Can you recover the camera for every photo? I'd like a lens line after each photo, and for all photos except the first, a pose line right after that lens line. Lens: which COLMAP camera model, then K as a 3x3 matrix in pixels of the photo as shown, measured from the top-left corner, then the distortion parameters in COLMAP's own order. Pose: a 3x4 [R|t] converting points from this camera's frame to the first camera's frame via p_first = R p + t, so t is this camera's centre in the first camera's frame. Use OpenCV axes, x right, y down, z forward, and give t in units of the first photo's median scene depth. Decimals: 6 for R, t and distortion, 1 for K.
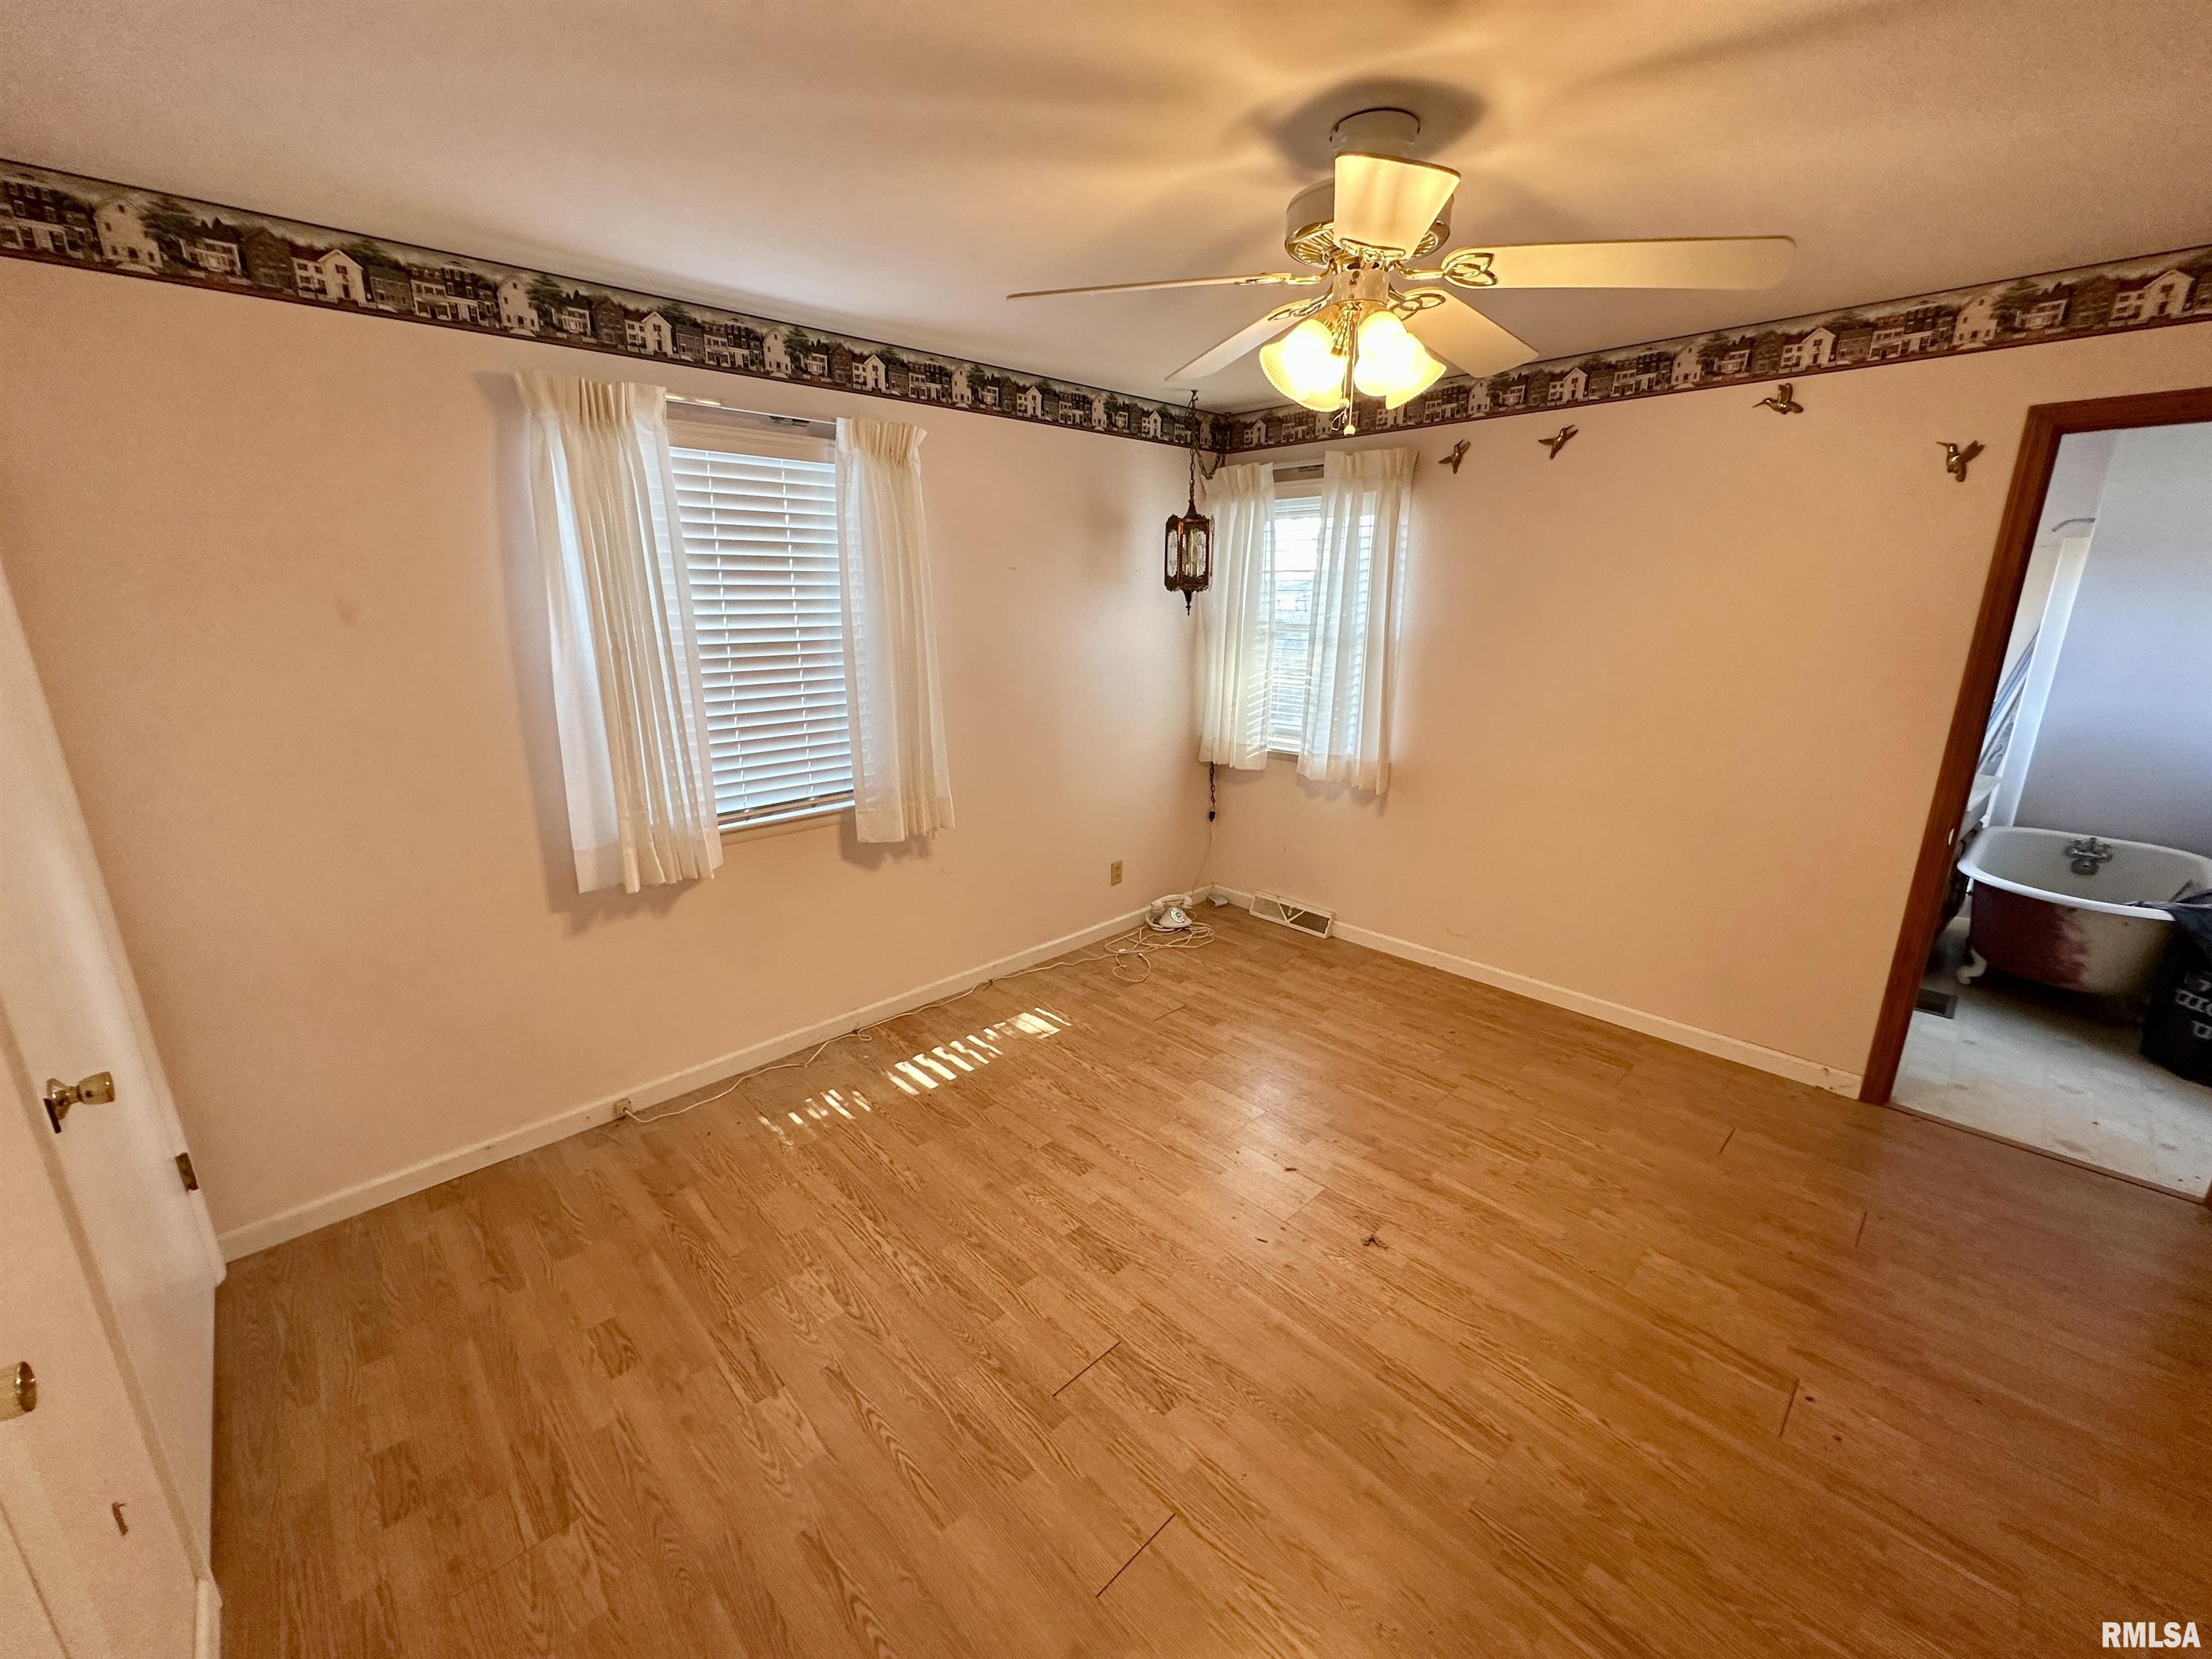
lens RADIAL K [[884.1, 0, 1106.0], [0, 884.1, 829.5], [0, 0, 1]] dist [-0.004656, 0.001875]
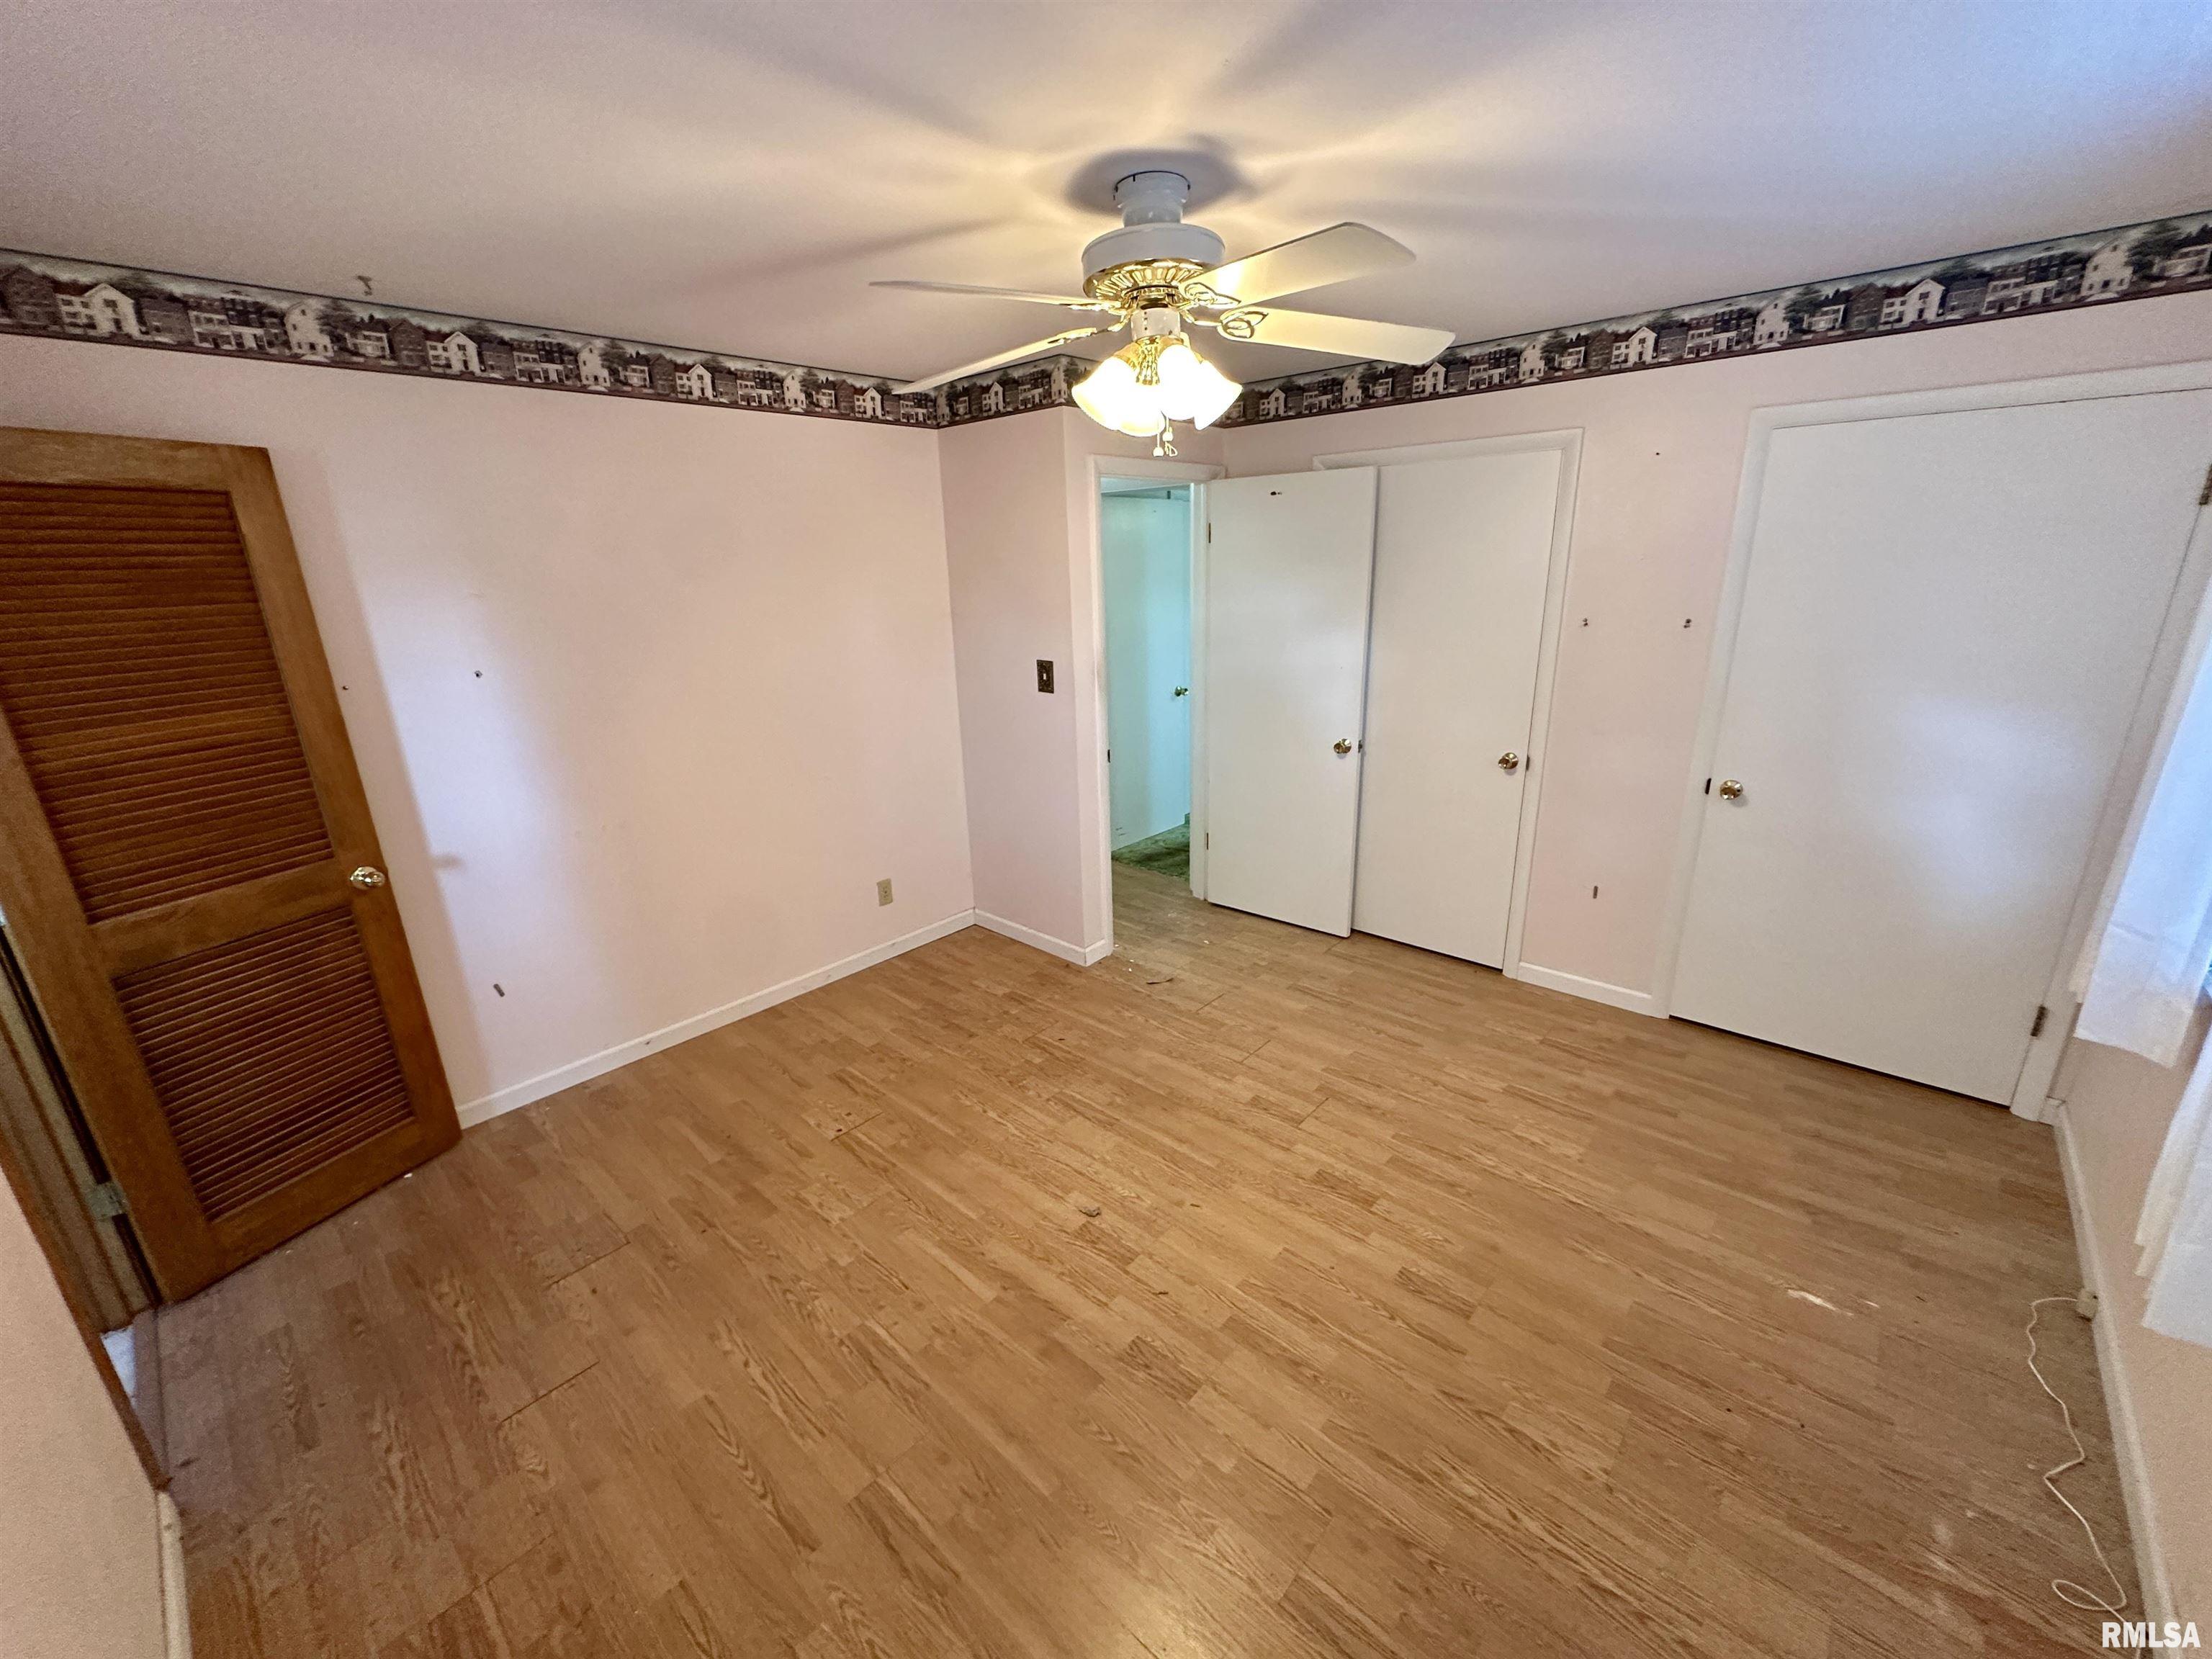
lens RADIAL K [[884.1, 0, 1106.0], [0, 884.1, 829.5], [0, 0, 1]] dist [-0.004656, 0.001875]
pose [[-0.997204, 0.048737, -0.056641, 0.346537], [0.010566, 0.842366, 0.538803, -0.527594], [0.073973, 0.536698, -0.840526, 1.768376]]
